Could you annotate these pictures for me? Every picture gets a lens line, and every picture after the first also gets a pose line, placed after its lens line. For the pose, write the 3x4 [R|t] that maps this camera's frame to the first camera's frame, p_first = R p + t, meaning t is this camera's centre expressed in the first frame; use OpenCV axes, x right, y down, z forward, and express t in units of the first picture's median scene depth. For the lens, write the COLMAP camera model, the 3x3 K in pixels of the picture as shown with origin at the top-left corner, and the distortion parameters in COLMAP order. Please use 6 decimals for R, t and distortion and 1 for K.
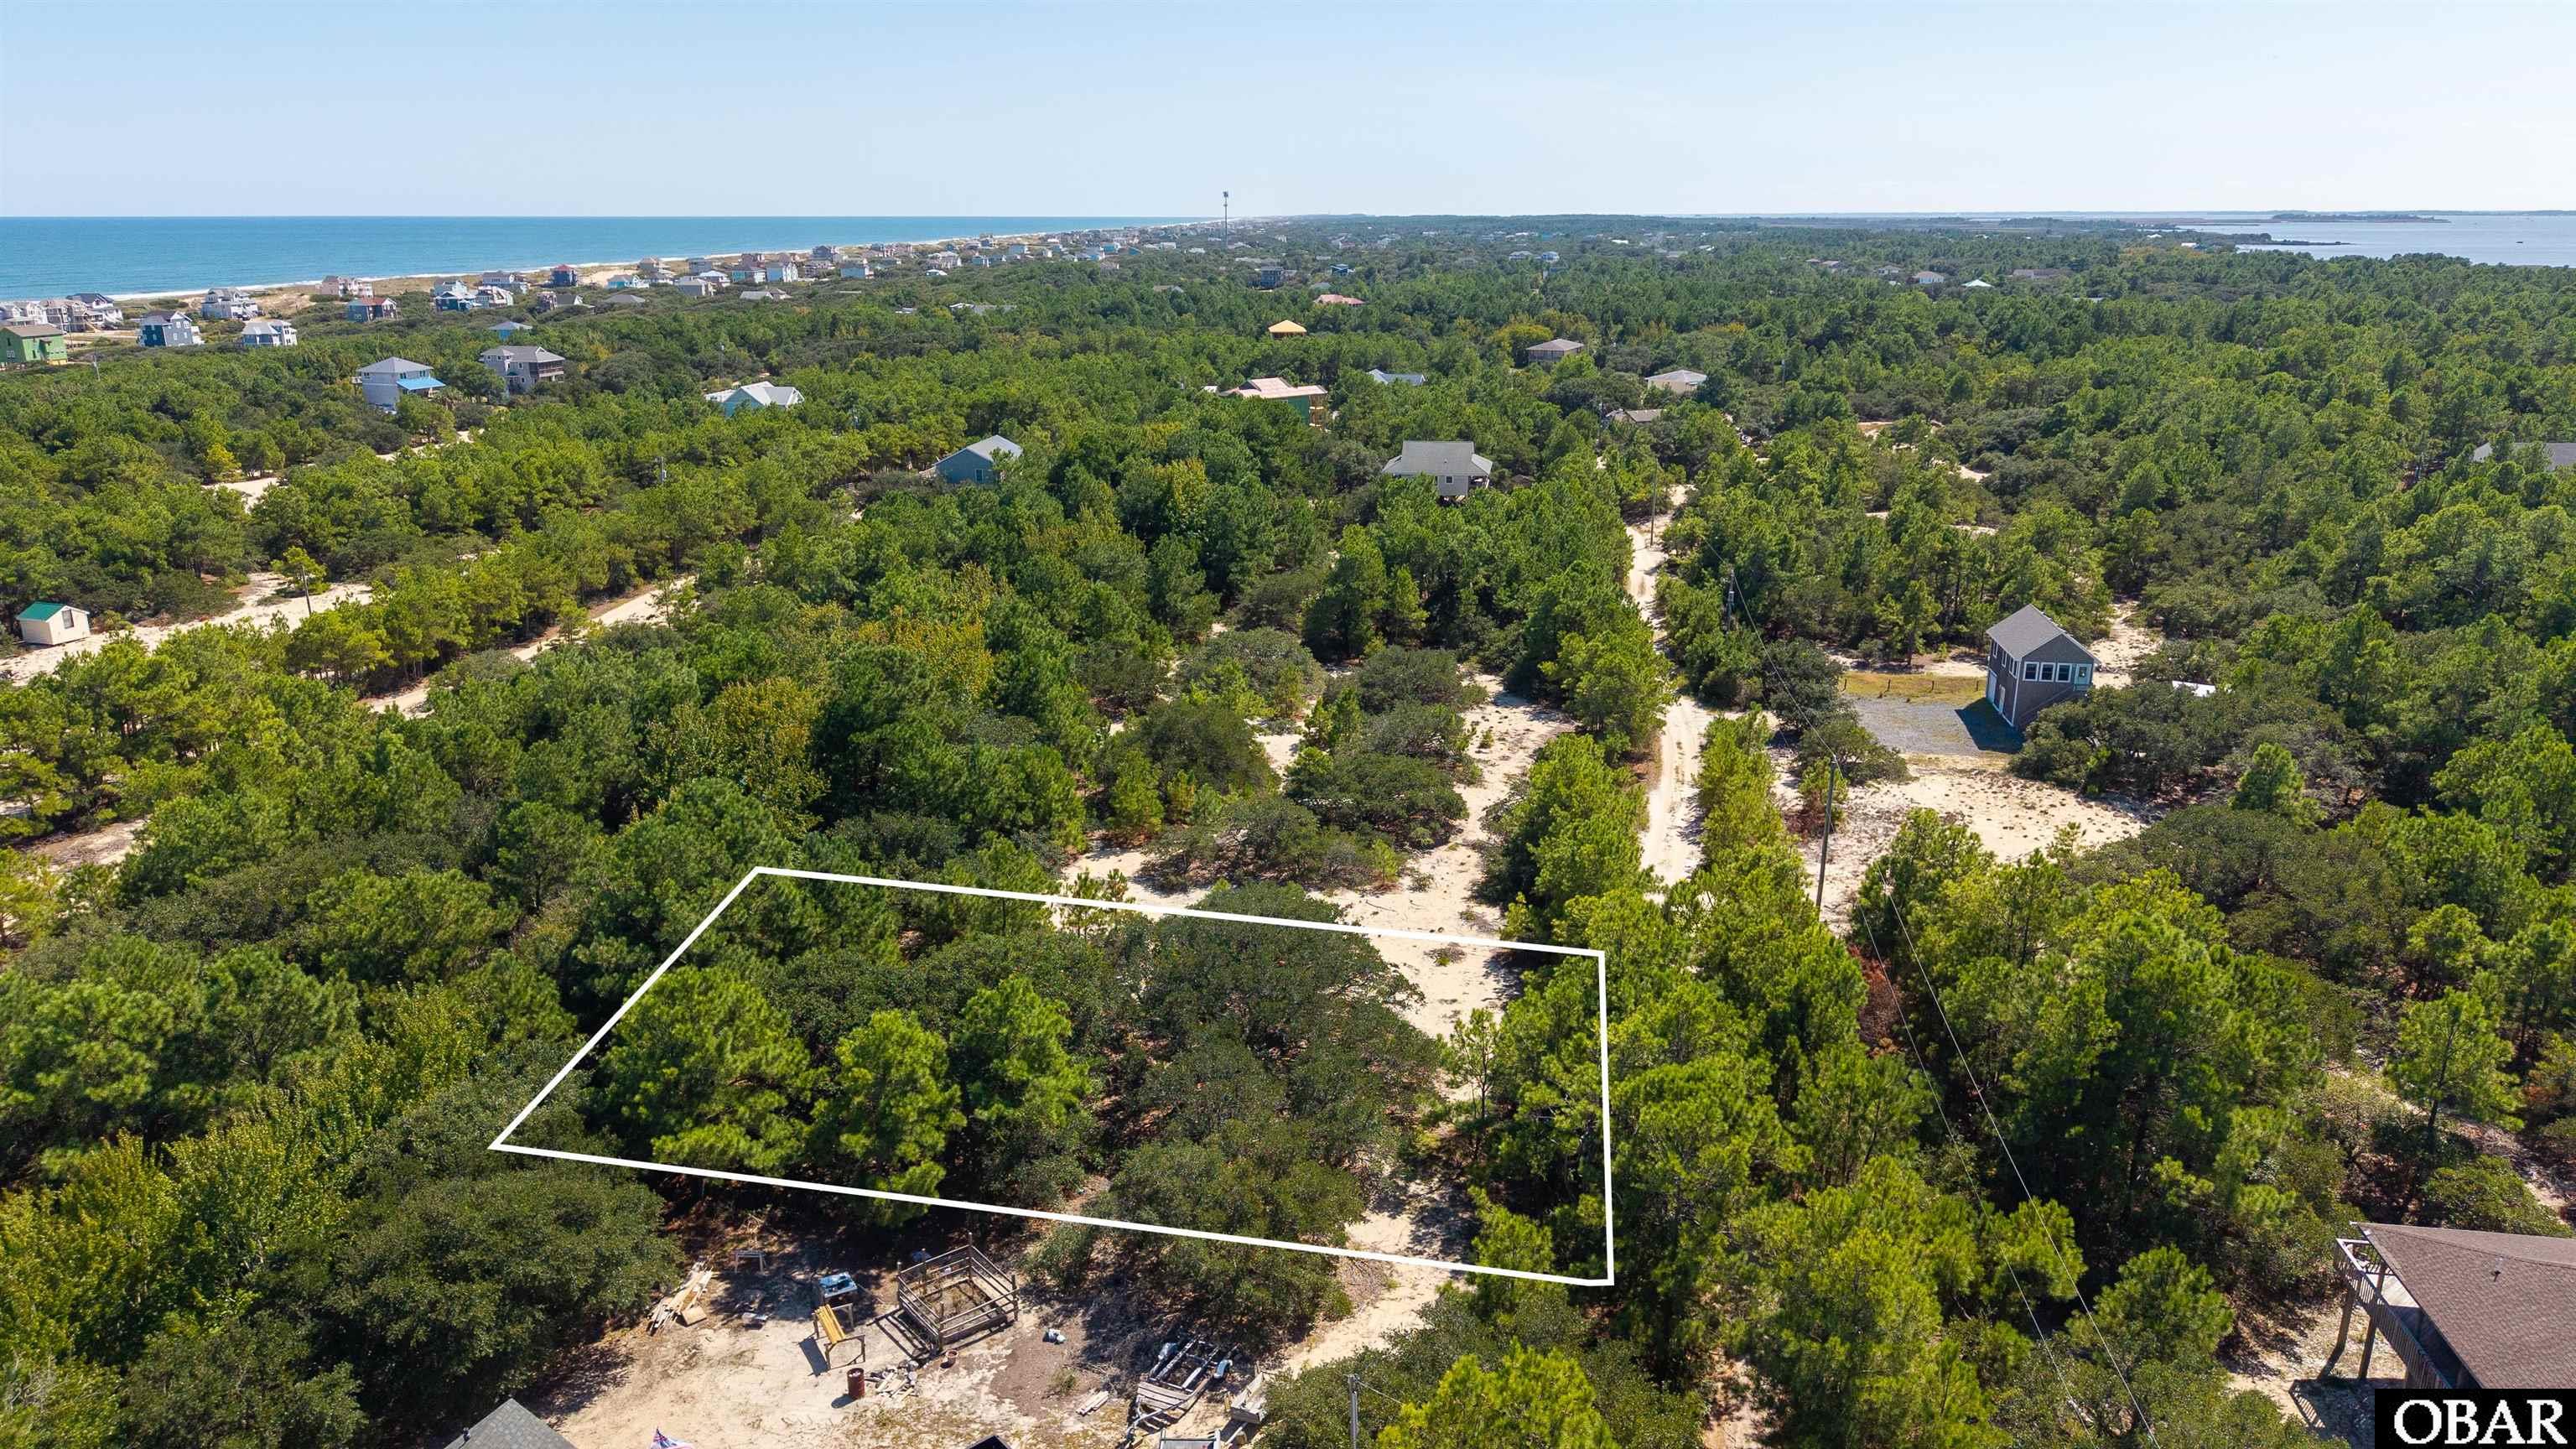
lens RADIAL K [[1711.8, 0, 1287.7], [0, 1711.8, 726.8], [0, 0, 1]] dist [0.032368, -0.041357]
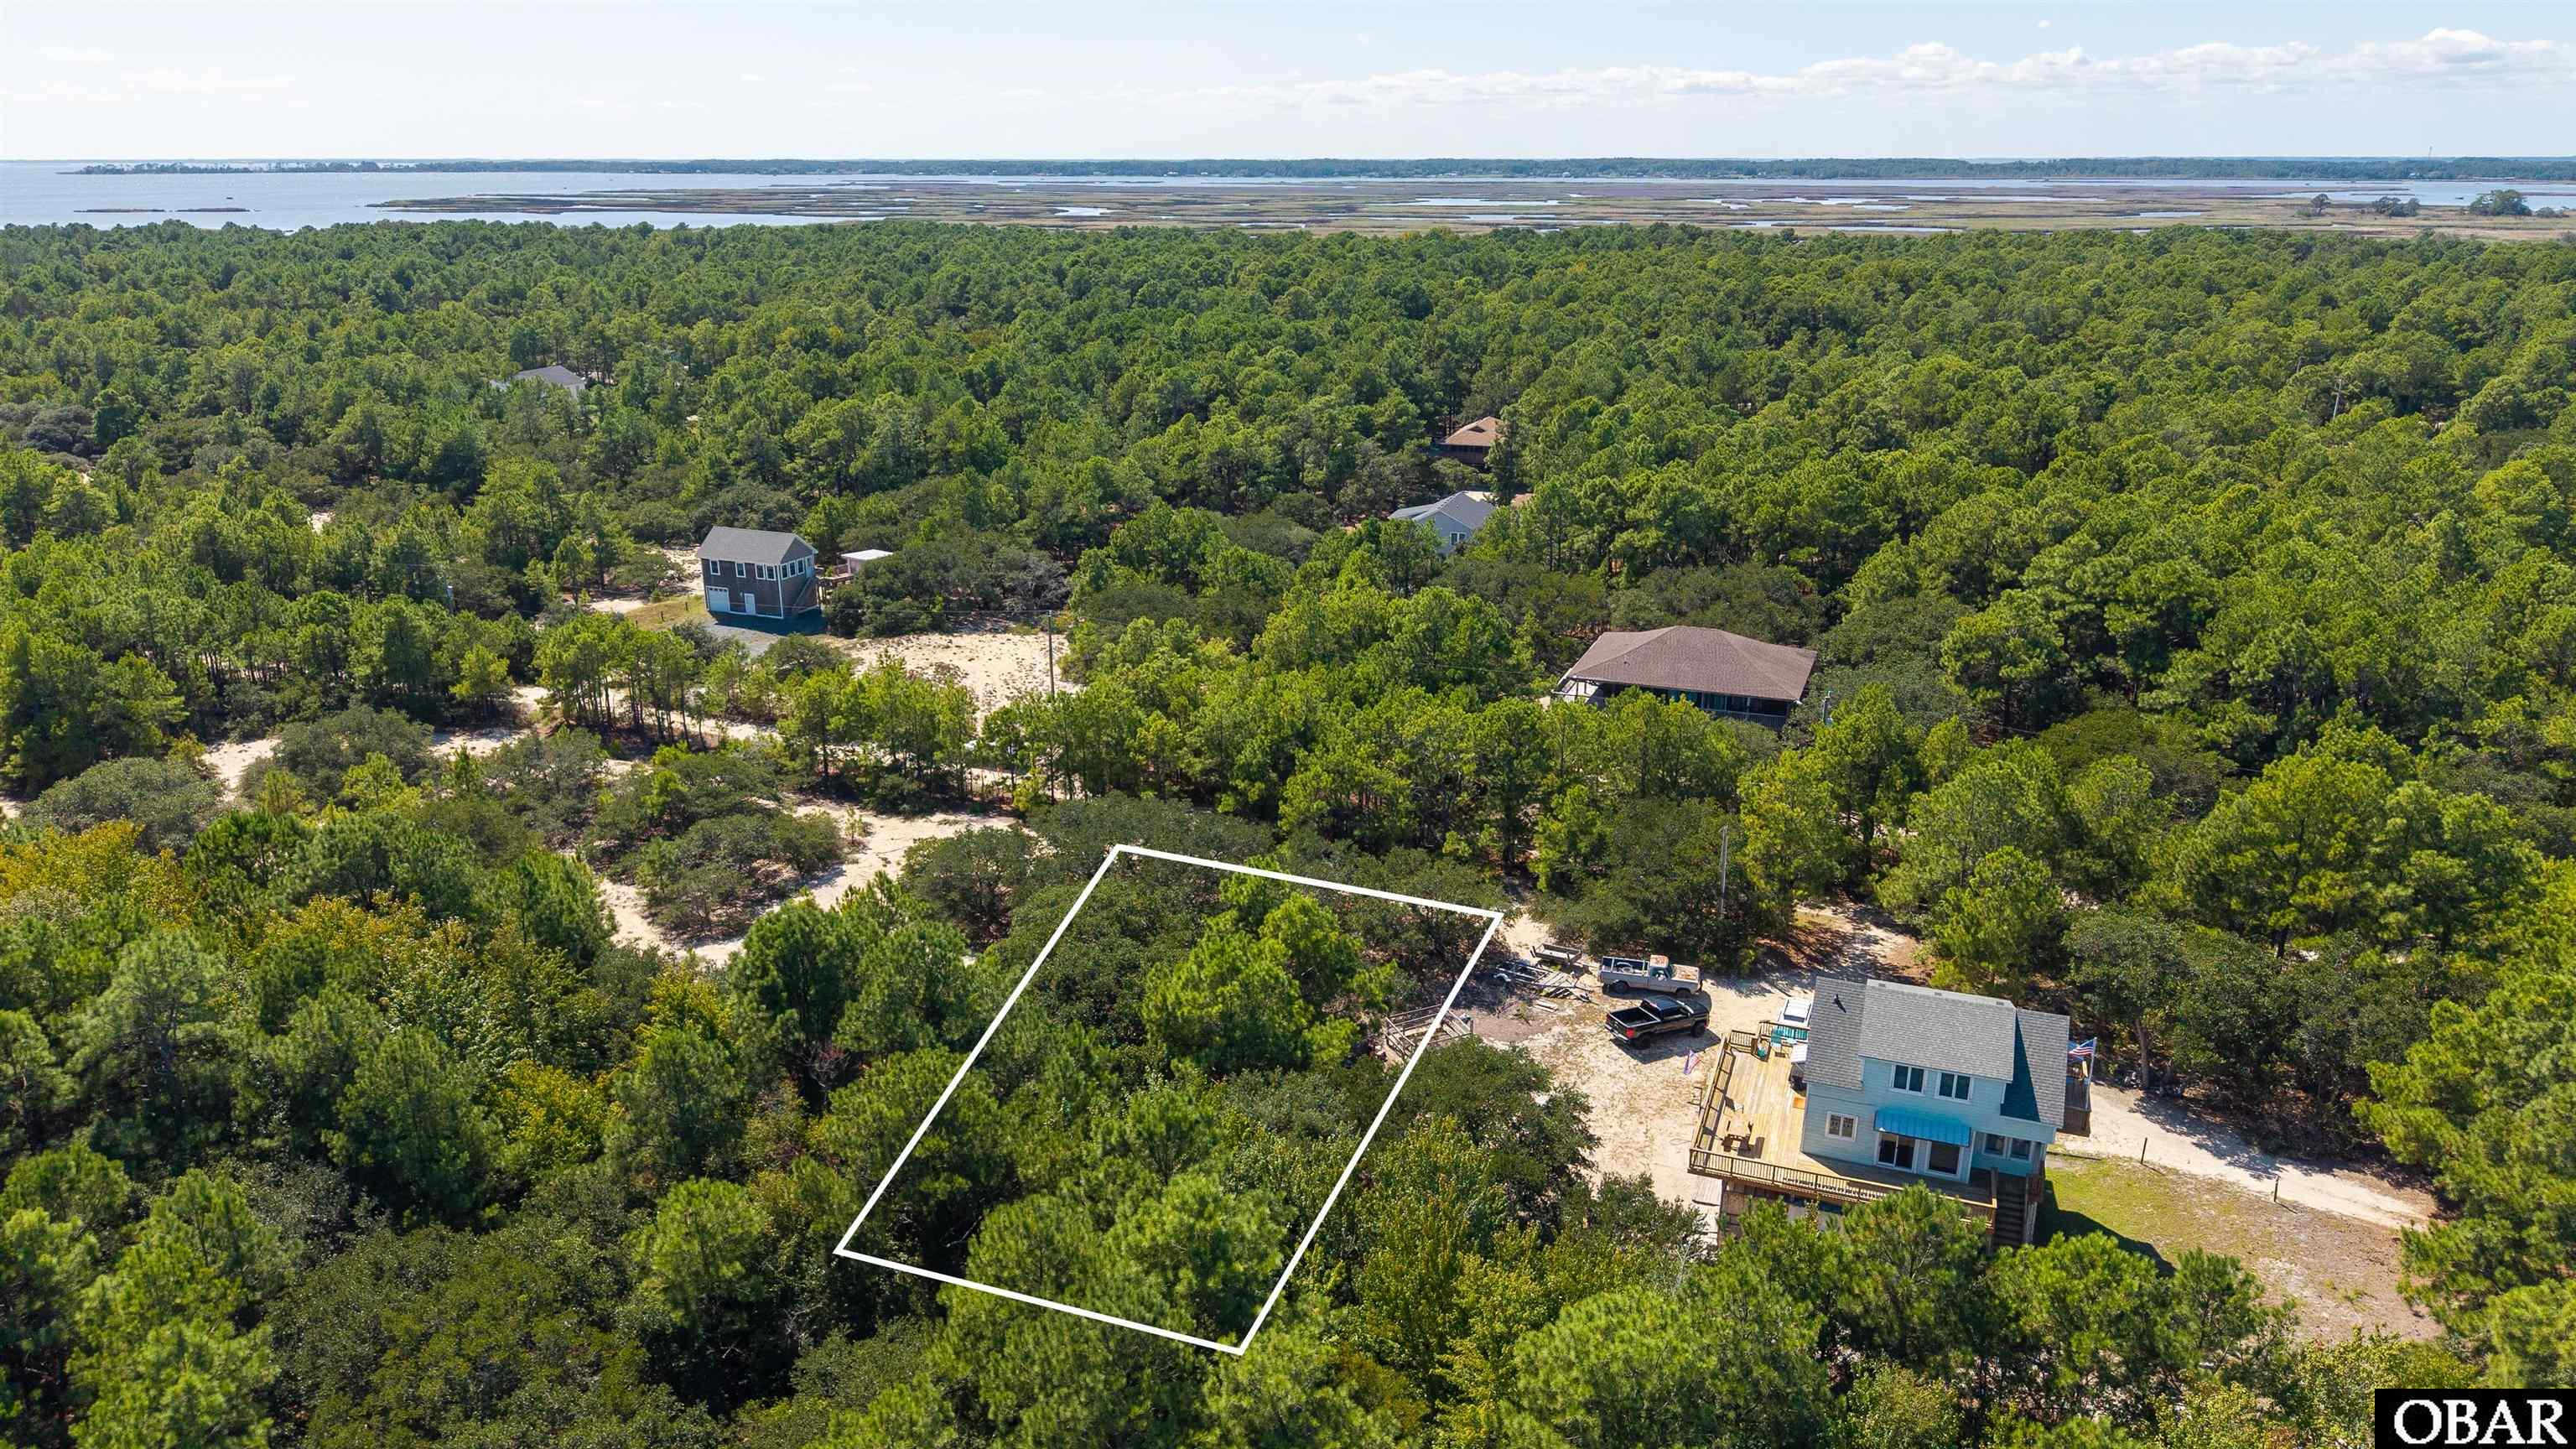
lens RADIAL K [[1728.1, 0, 1283.8], [0, 1728.1, 736.3], [0, 0, 1]] dist [-0.002180, -0.001567]
pose [[0.227082, -0.307042, 0.924207, -0.574030], [0.277673, 0.930020, 0.240748, -0.102591], [-0.933451, 0.201958, 0.296449, 0.267952]]
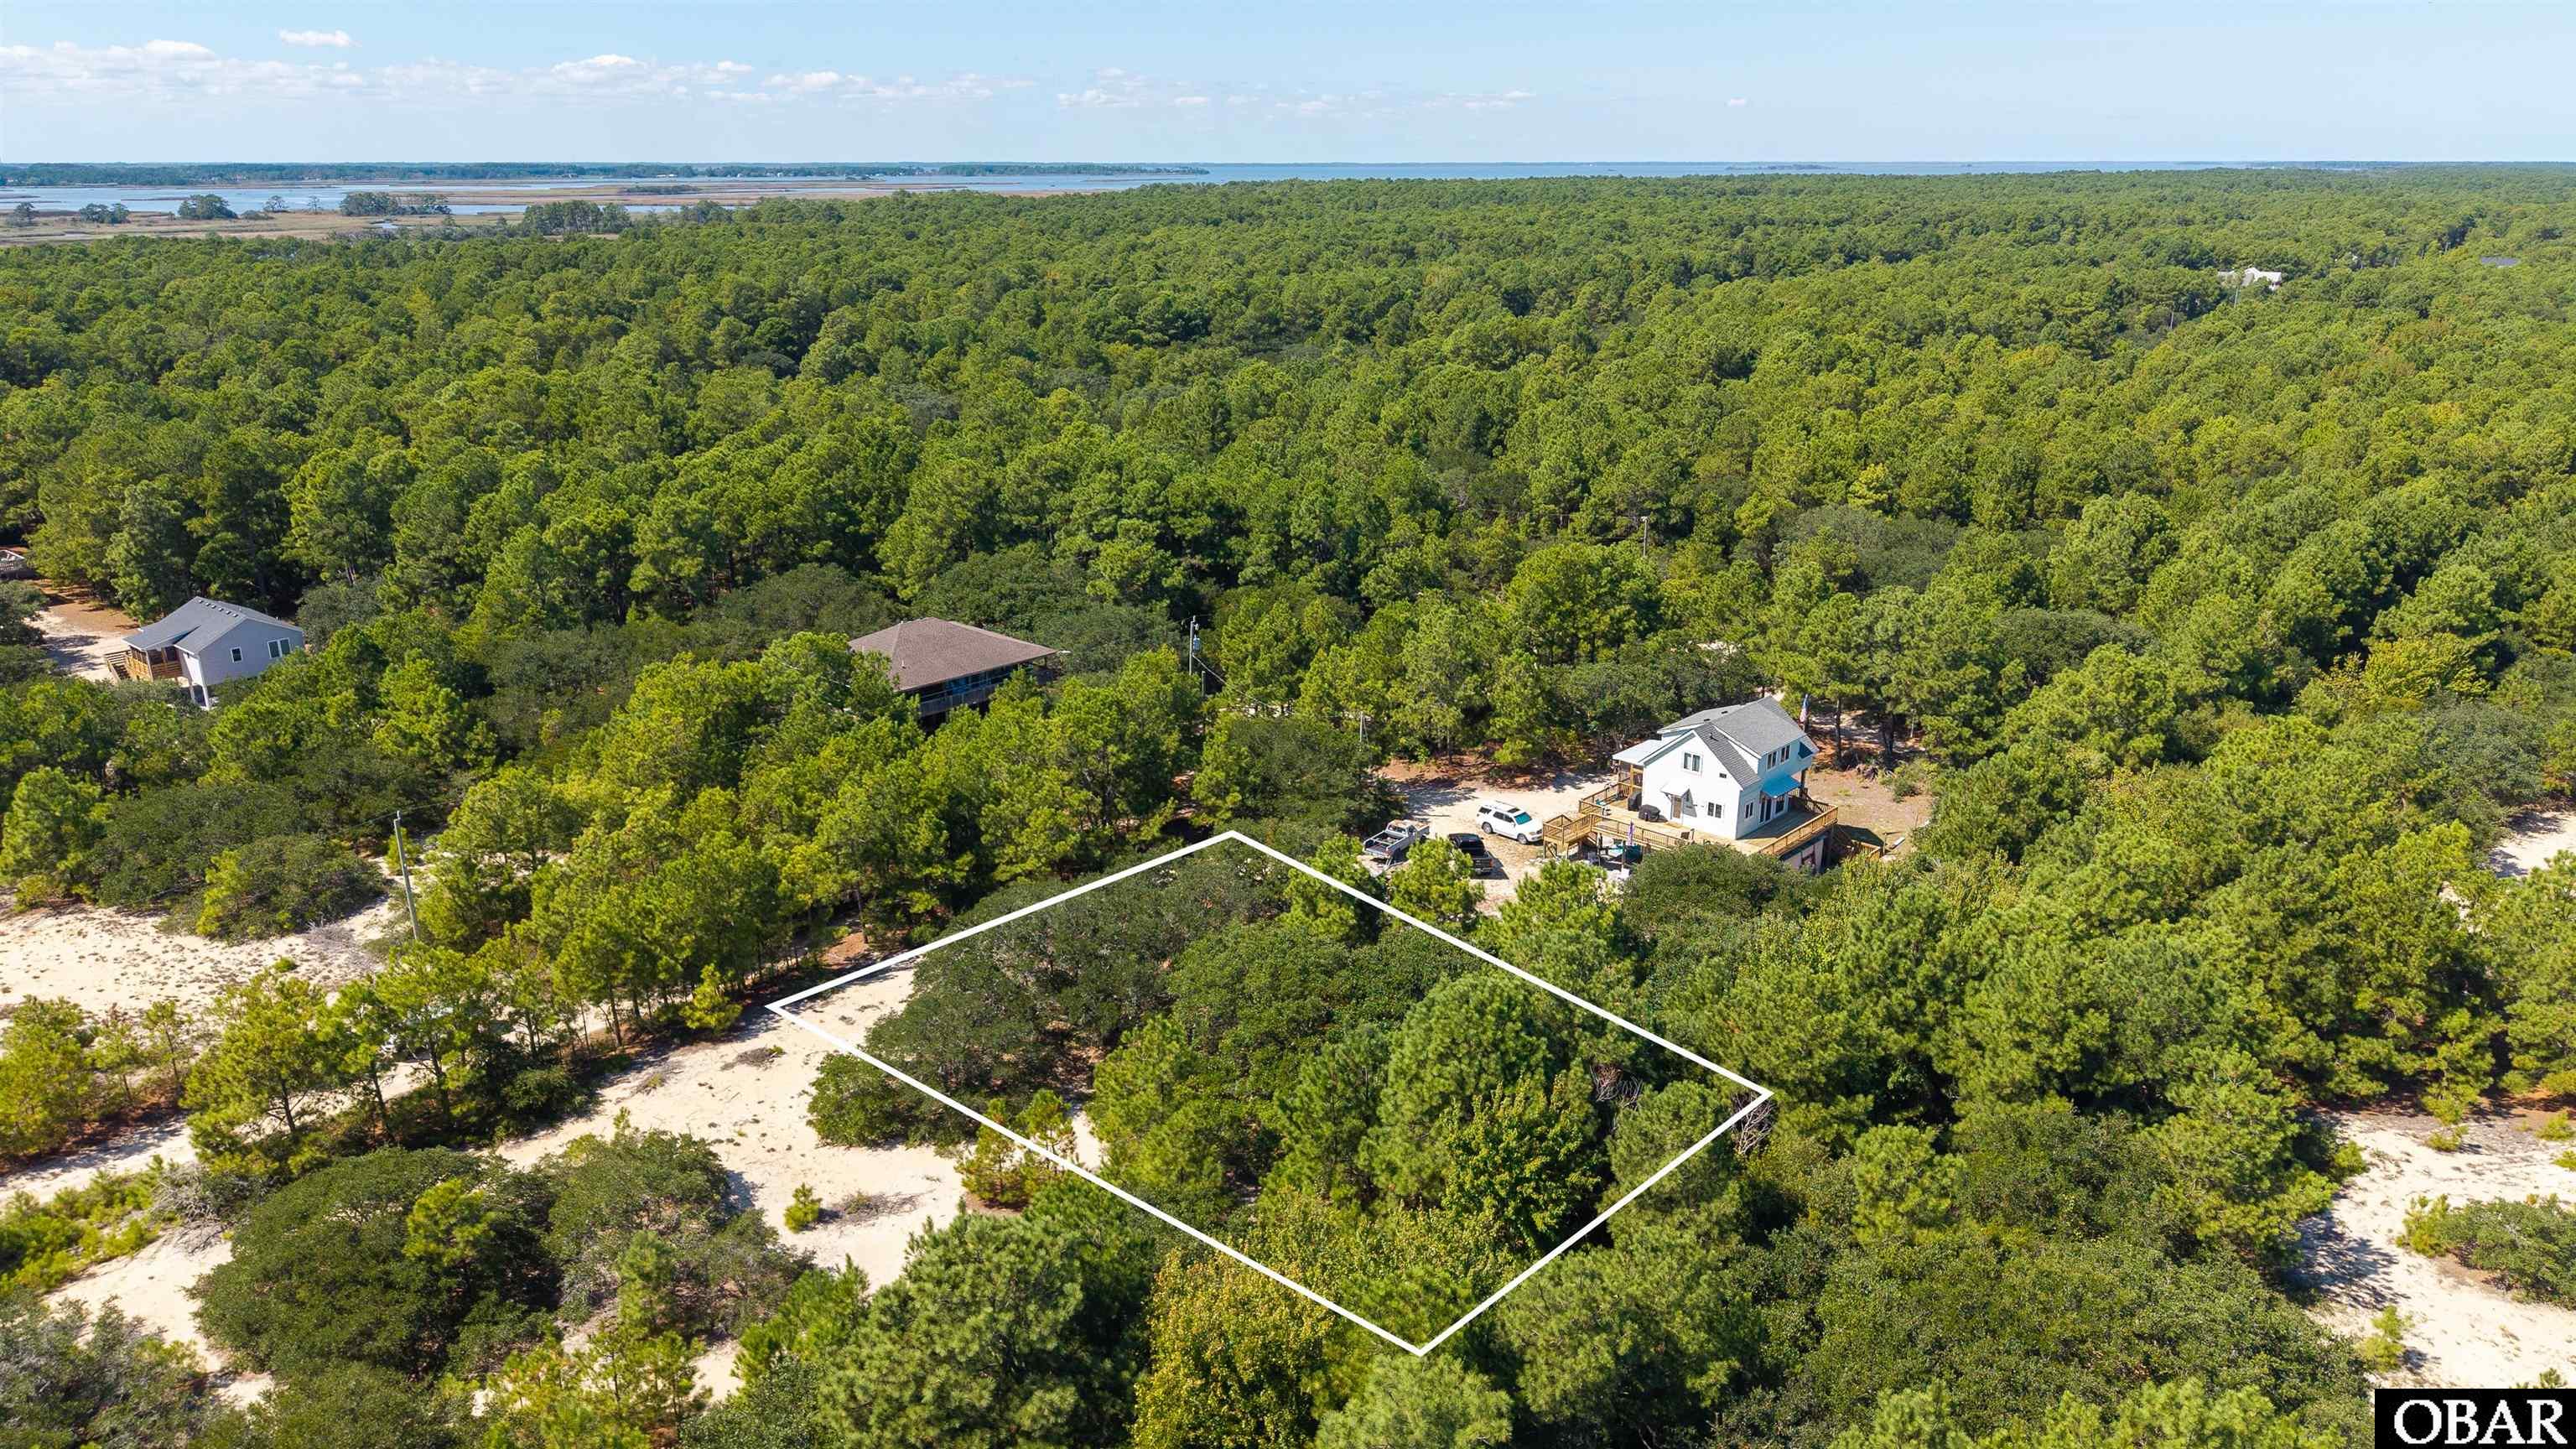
lens RADIAL K [[1719.3, 0, 1288.0], [0, 1719.3, 724.5], [0, 0, 1]] dist [0.036723, -0.034148]
pose [[-0.818799, -0.173223, 0.547322, -0.369063], [0.167504, 0.839817, 0.516382, -0.267136], [-0.549099, 0.514492, -0.658626, 0.817049]]
